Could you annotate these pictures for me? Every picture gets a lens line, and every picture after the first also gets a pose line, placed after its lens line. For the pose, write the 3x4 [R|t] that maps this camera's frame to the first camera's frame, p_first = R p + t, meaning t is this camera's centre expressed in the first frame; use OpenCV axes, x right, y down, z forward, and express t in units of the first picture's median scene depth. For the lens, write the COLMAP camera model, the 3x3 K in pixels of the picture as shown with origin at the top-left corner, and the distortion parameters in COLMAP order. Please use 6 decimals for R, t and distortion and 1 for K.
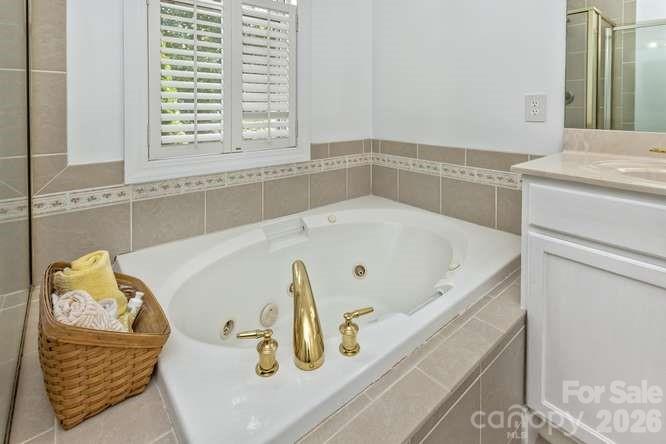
lens RADIAL K [[325.3, 0, 334.5], [0, 325.3, 115.1], [0, 0, 1]] dist [-0.001841, -0.000753]
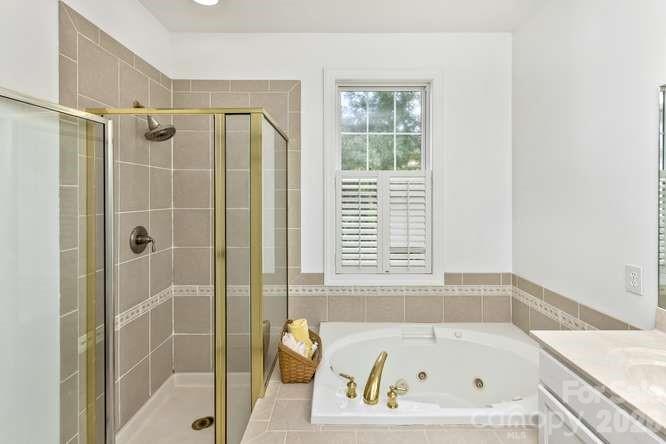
lens RADIAL K [[323.1, 0, 334.7], [0, 323.1, 197.8], [0, 0, 1]] dist [-0.000091, -0.000170]
pose [[0.765749, 0.003711, -0.643129, 0.568306], [-0.012980, 0.999869, -0.009686, -0.261390], [0.643009, 0.015765, 0.765696, -0.380095]]
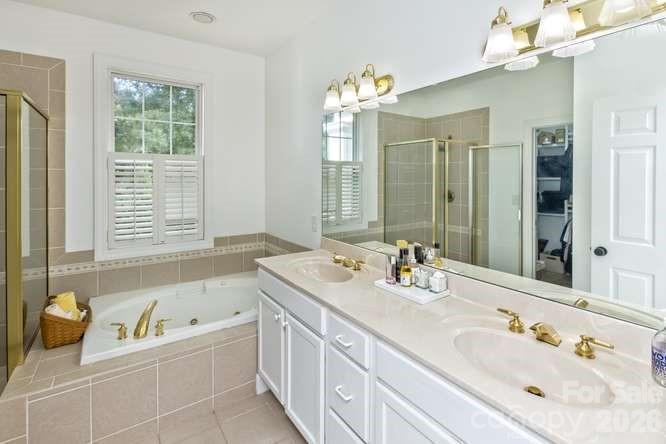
lens RADIAL K [[322.2, 0, 335.8], [0, 322.2, 179.9], [0, 0, 1]] dist [0.000099, -0.000528]
pose [[0.996109, 0.002597, -0.088096, 0.915962], [-0.004102, 0.999849, -0.016903, -0.238151], [0.088039, 0.017198, 0.995969, -0.767102]]
